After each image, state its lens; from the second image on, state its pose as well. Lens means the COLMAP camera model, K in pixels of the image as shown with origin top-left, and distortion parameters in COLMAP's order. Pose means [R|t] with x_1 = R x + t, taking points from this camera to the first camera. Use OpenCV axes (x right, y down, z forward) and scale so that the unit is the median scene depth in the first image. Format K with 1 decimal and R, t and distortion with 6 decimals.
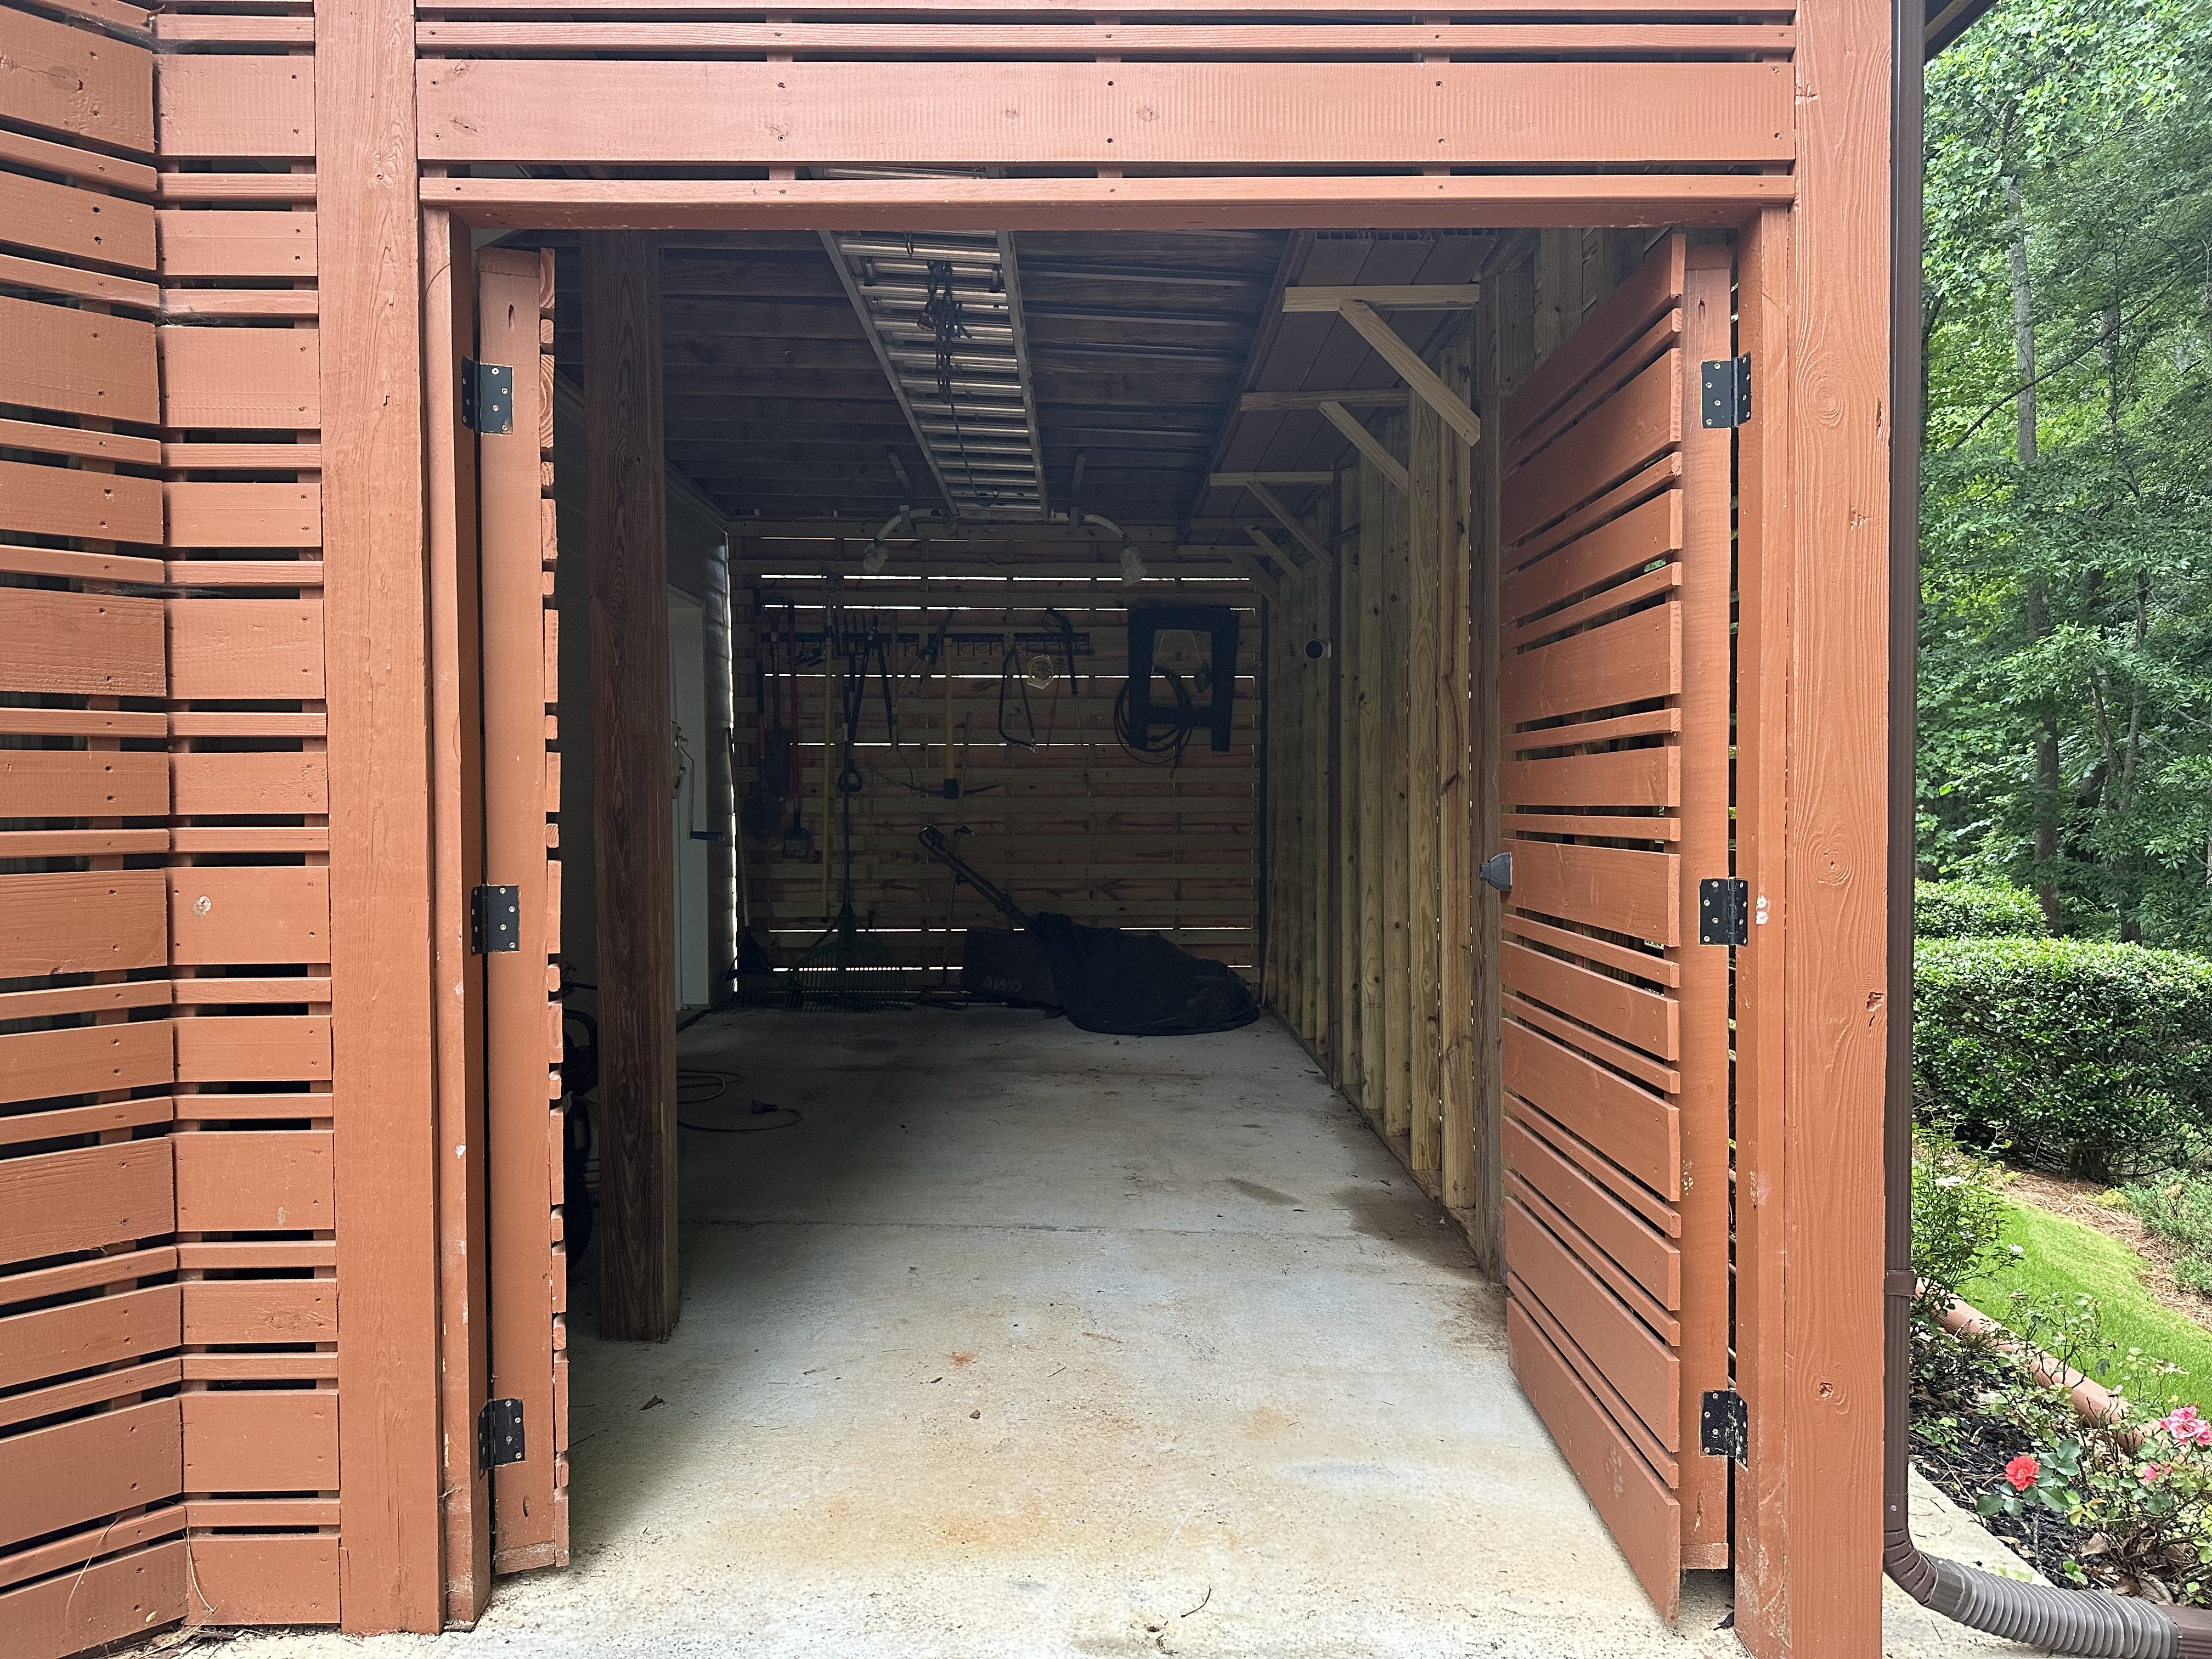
lens RADIAL K [[1585.0, 0, 1106.2], [0, 1585.0, 830.1], [0, 0, 1]] dist [0.034267, -0.032659]
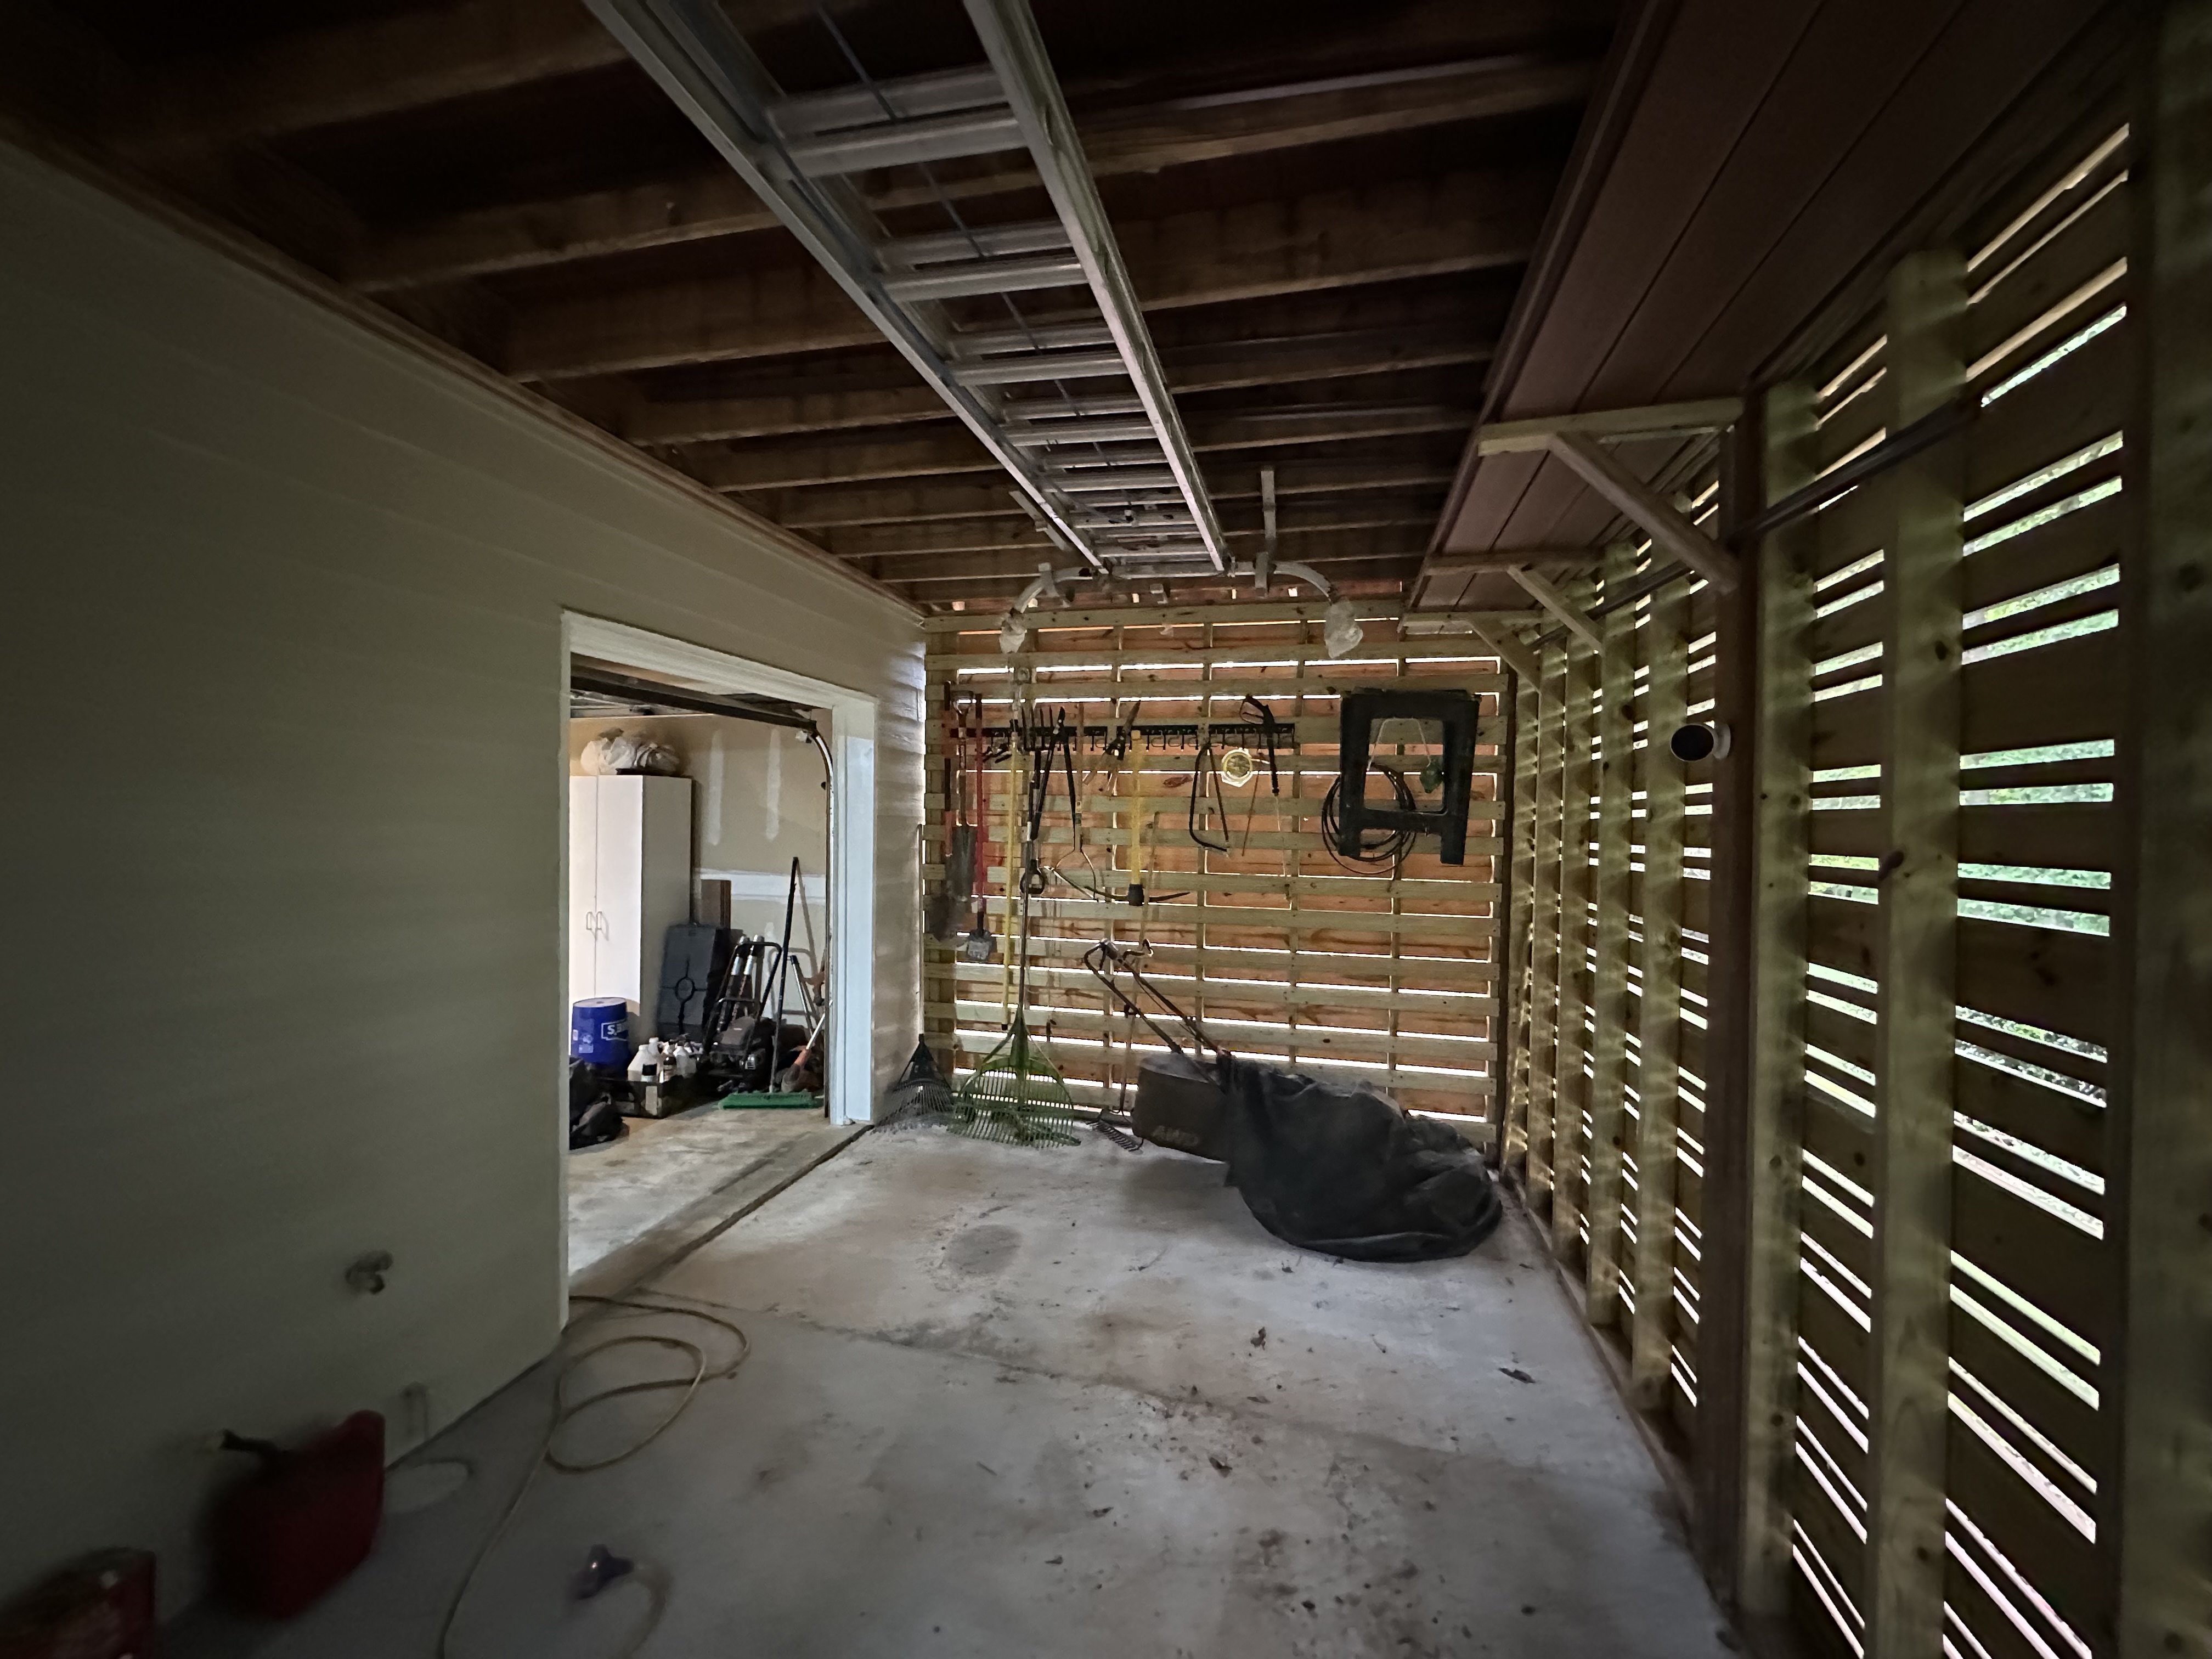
lens RADIAL K [[884.4, 0, 1088.1], [0, 884.4, 821.5], [0, 0, 1]] dist [-0.004146, -0.000043]
pose [[0.963672, 0.016472, -0.266581, 0.011073], [-0.021154, 0.999668, -0.014703, -0.060024], [0.266251, 0.019808, 0.963700, 0.494187]]
